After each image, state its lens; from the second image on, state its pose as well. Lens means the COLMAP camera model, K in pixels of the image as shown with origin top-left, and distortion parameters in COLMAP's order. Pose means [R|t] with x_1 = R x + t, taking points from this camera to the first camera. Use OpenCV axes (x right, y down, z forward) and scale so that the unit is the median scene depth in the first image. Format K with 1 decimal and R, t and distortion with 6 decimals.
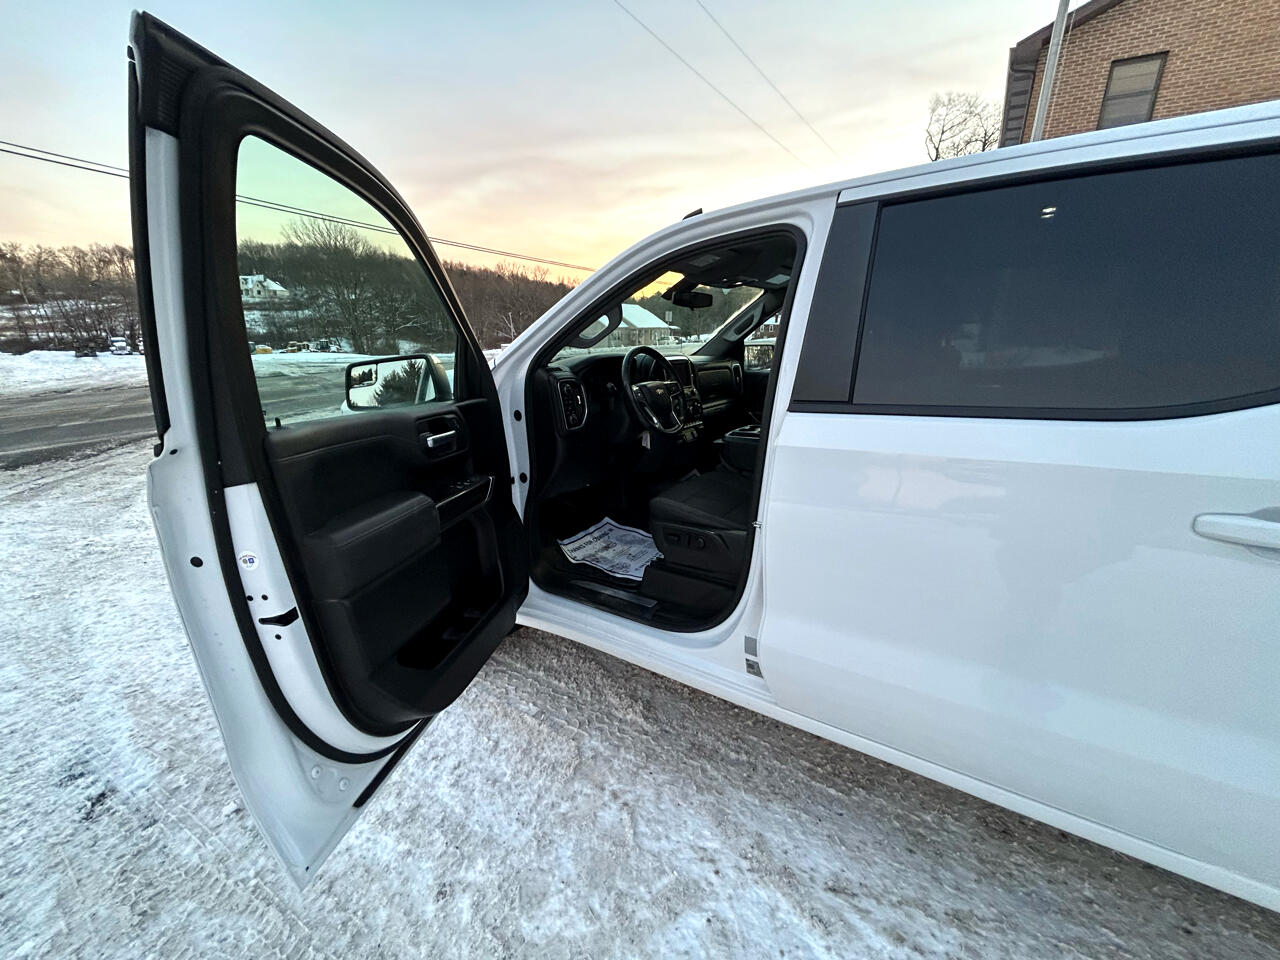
lens RADIAL K [[516.4, 0, 643.7], [0, 516.4, 477.2], [0, 0, 1]] dist [0.001133, -0.001310]
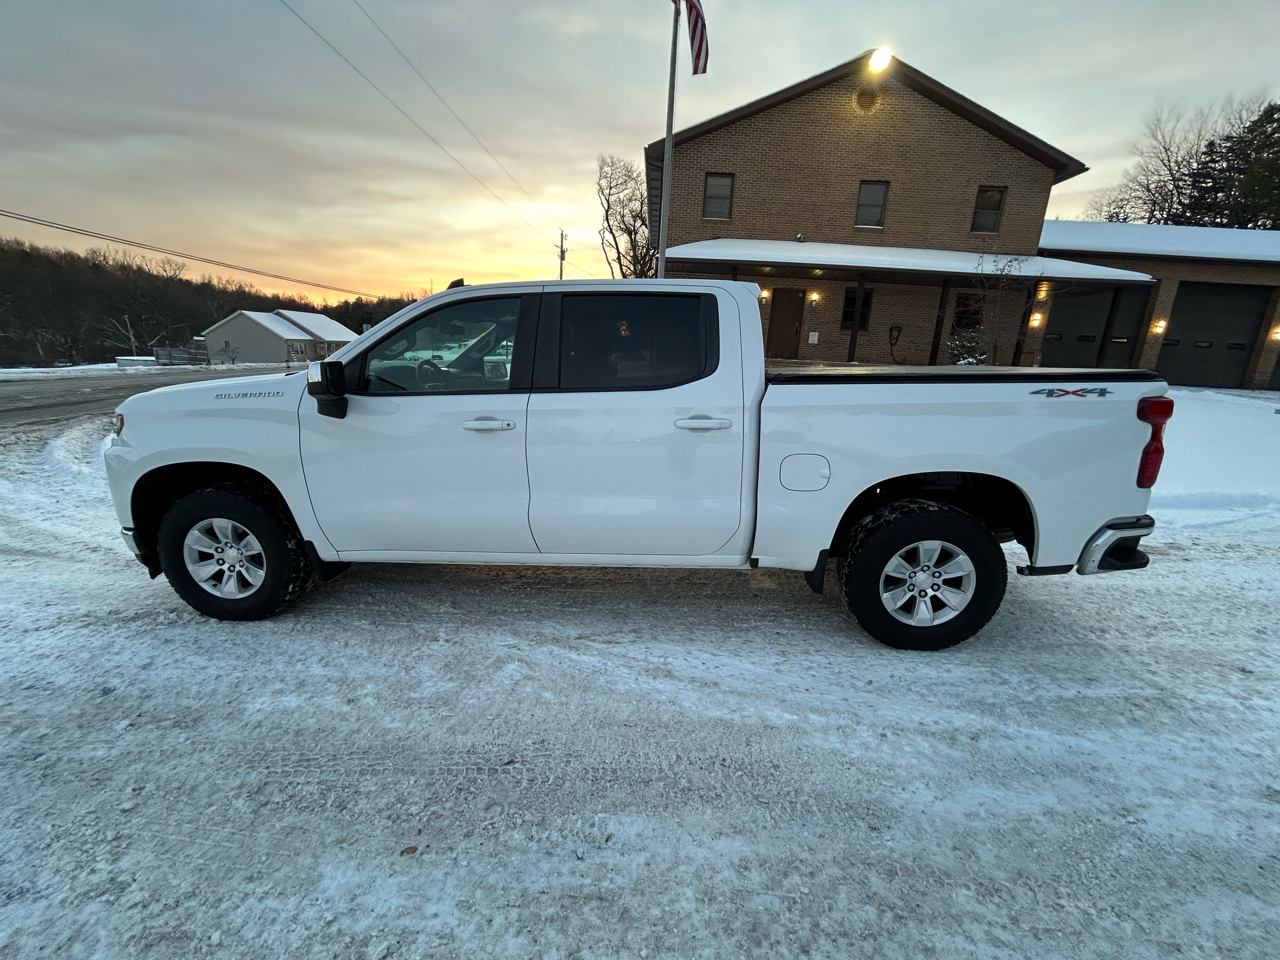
lens RADIAL K [[519.4, 0, 643.1], [0, 519.4, 471.6], [0, 0, 1]] dist [0.000354, -0.000977]
pose [[0.861747, -0.089148, 0.499444, -0.011351], [0.111307, 0.993678, -0.014685, 0.007511], [-0.494977, 0.068247, 0.866222, -0.028201]]
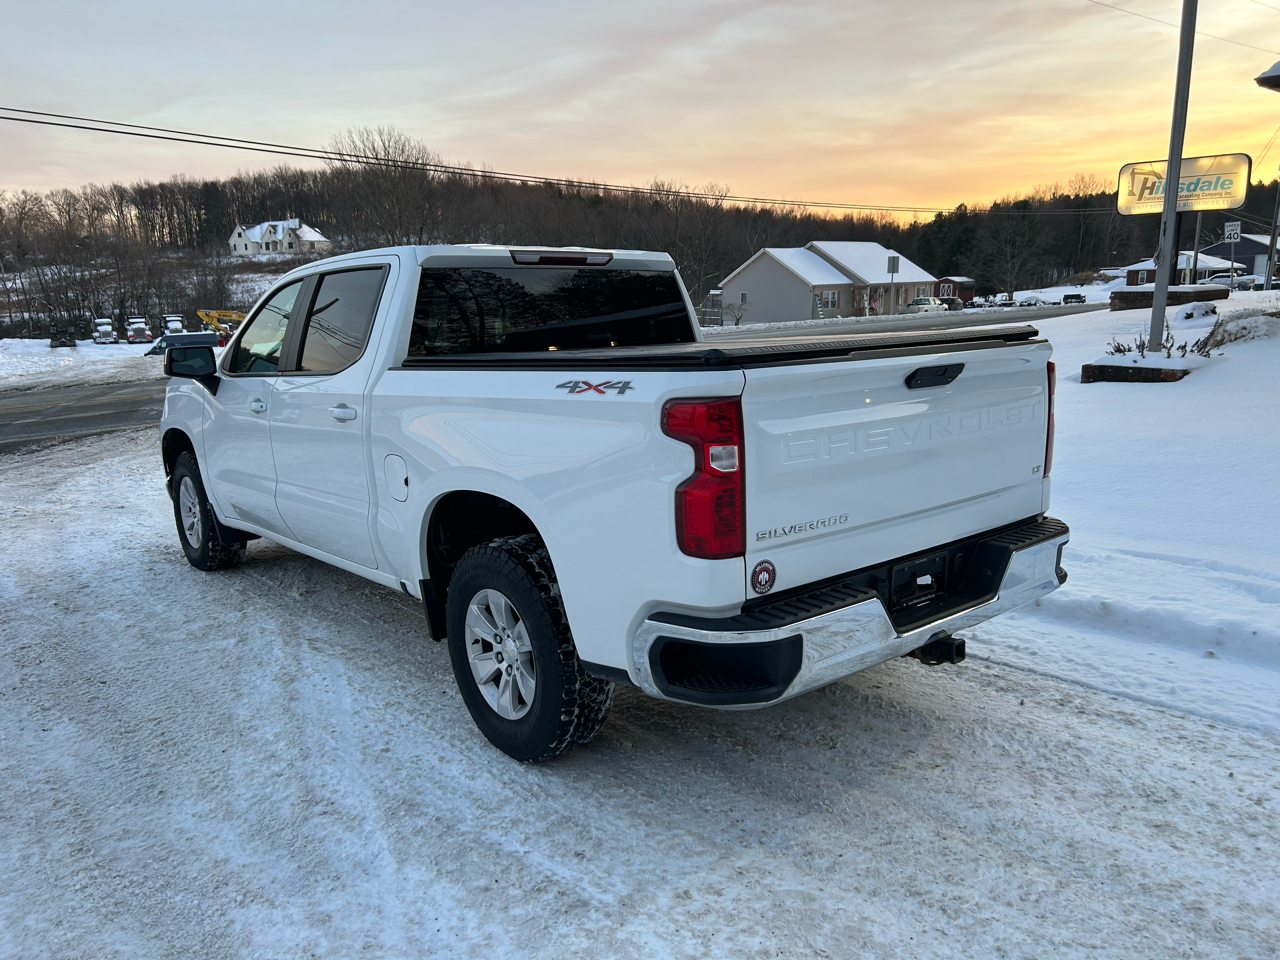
lens RADIAL K [[972.2, 0, 650.8], [0, 972.2, 481.9], [0, 0, 1]] dist [0.031380, -0.022023]
pose [[0.961702, 0.027046, -0.272760, 0.079505], [-0.049286, 0.995963, -0.075018, 0.014621], [0.269630, 0.085588, 0.959153, -0.065306]]
